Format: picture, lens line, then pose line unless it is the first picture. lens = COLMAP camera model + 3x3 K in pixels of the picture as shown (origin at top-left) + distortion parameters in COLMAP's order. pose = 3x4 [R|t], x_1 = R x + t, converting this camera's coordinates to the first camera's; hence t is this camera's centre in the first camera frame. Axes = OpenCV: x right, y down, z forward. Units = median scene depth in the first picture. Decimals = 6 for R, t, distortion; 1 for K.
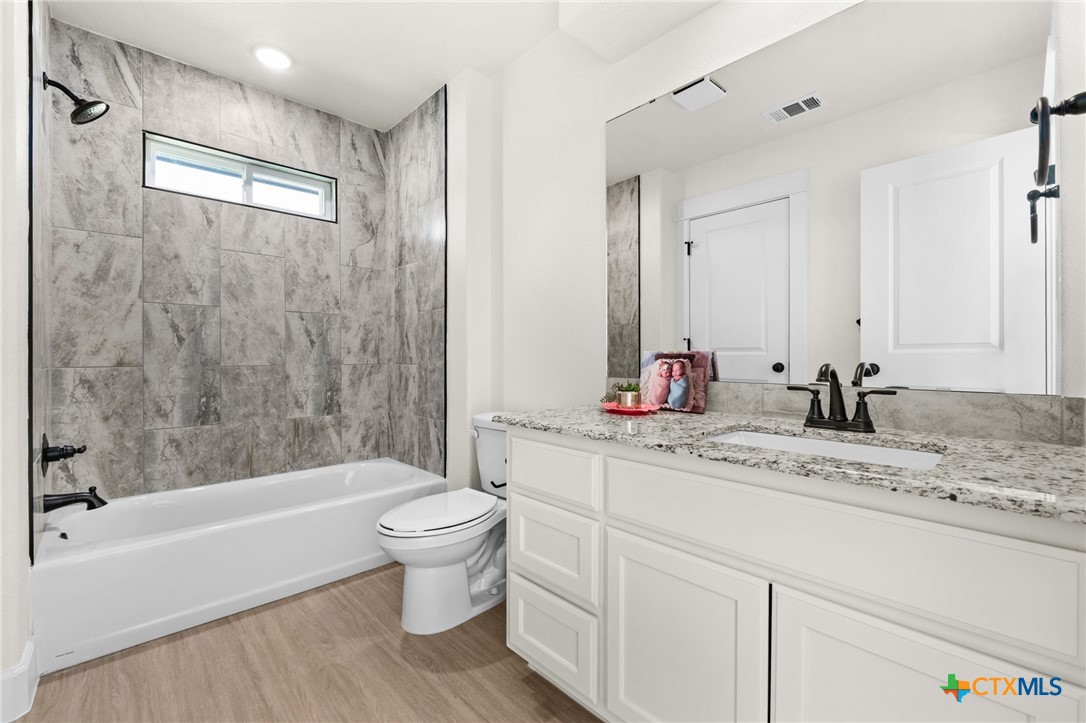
lens RADIAL K [[452.4, 0, 539.1], [0, 452.4, 361.7], [0, 0, 1]] dist [-0.007019, -0.000035]
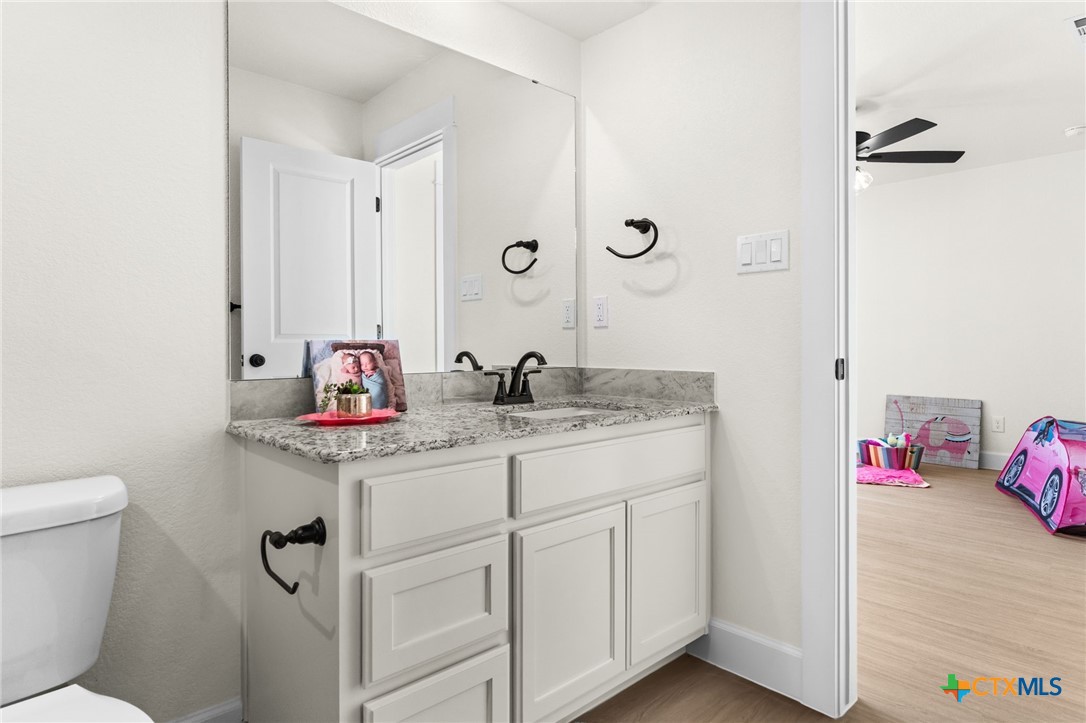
lens RADIAL K [[616.6, 0, 543.8], [0, 616.6, 352.7], [0, 0, 1]] dist [-0.005181, -0.000110]
pose [[-0.008228, -0.011797, 0.999897, -1.224718], [0.013599, 0.999837, 0.011908, -0.014404], [-0.999874, 0.013696, -0.008067, 1.056841]]
